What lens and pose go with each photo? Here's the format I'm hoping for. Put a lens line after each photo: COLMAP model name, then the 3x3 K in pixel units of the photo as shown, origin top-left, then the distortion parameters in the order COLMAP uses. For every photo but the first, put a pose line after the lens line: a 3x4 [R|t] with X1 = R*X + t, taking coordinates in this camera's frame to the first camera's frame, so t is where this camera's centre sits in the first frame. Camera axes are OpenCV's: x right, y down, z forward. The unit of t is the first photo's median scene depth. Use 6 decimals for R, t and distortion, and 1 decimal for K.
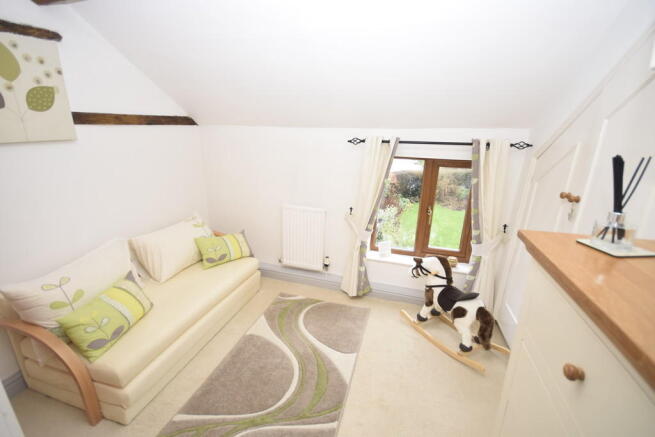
lens RADIAL K [[289.7, 0, 329.6], [0, 289.7, 220.2], [0, 0, 1]] dist [-0.006202, -0.001507]
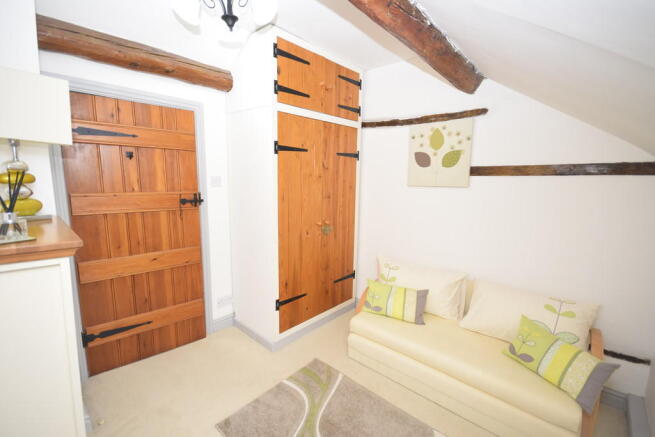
lens RADIAL K [[289.7, 0, 332.1], [0, 289.7, 216.6], [0, 0, 1]] dist [-0.006202, -0.001507]
pose [[-0.417325, 0.117094, -0.901182, 0.590763], [-0.284775, 0.924865, 0.252046, -0.330090], [0.862985, 0.361819, -0.352624, 1.043063]]
